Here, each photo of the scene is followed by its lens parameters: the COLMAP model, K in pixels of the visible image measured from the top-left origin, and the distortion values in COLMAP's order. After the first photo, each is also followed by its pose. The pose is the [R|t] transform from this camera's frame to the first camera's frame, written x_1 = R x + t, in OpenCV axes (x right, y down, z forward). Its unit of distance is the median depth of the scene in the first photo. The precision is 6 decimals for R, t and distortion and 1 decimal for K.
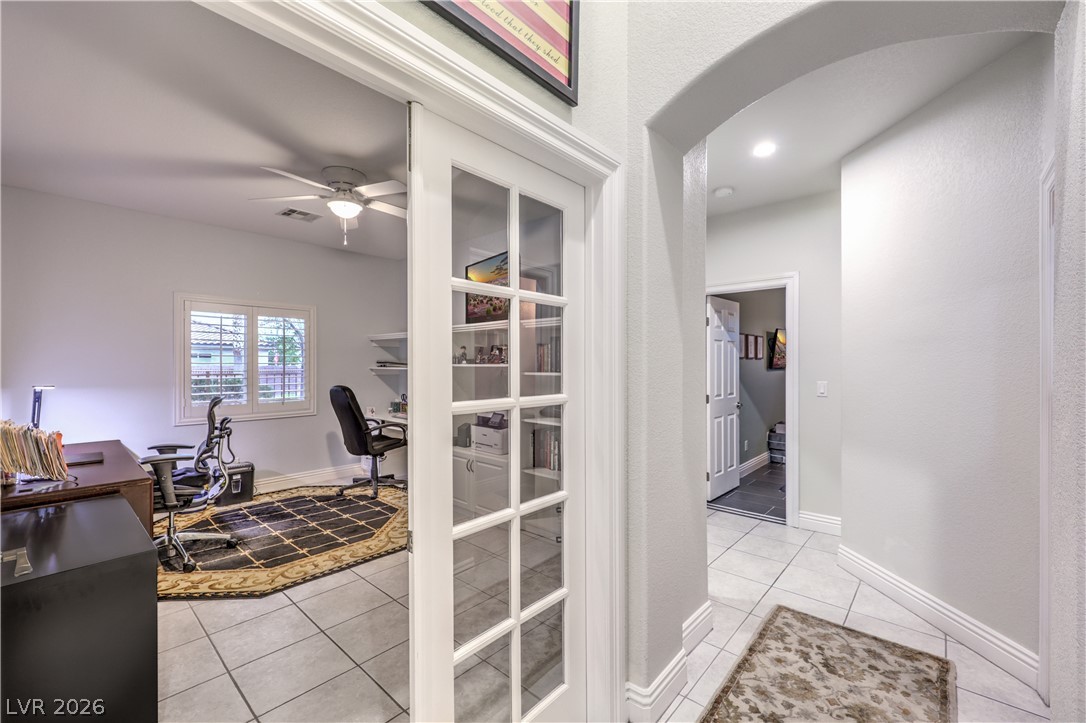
lens RADIAL K [[448.2, 0, 547.2], [0, 448.2, 364.1], [0, 0, 1]] dist [0.003150, 0.000186]
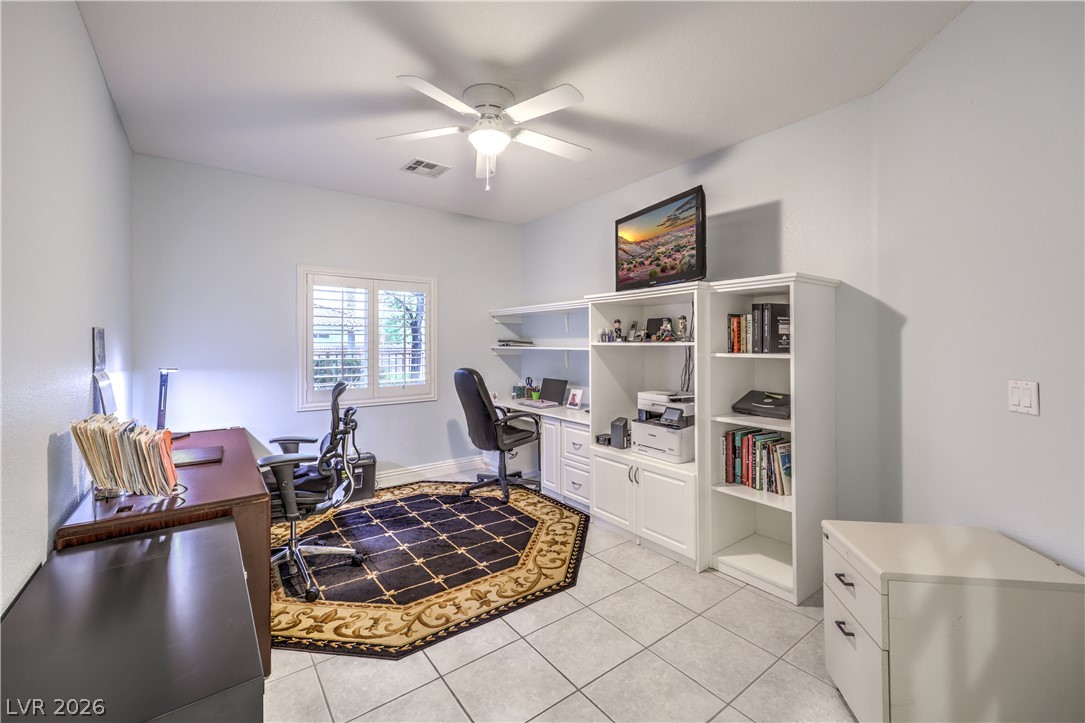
lens RADIAL K [[447.8, 0, 544.4], [0, 447.8, 339.0], [0, 0, 1]] dist [0.003150, 0.000186]
pose [[0.981618, -0.005213, -0.190787, -0.186557], [0.003580, 0.999954, -0.008905, 0.000473], [0.190824, 0.008058, 0.981591, 0.230824]]
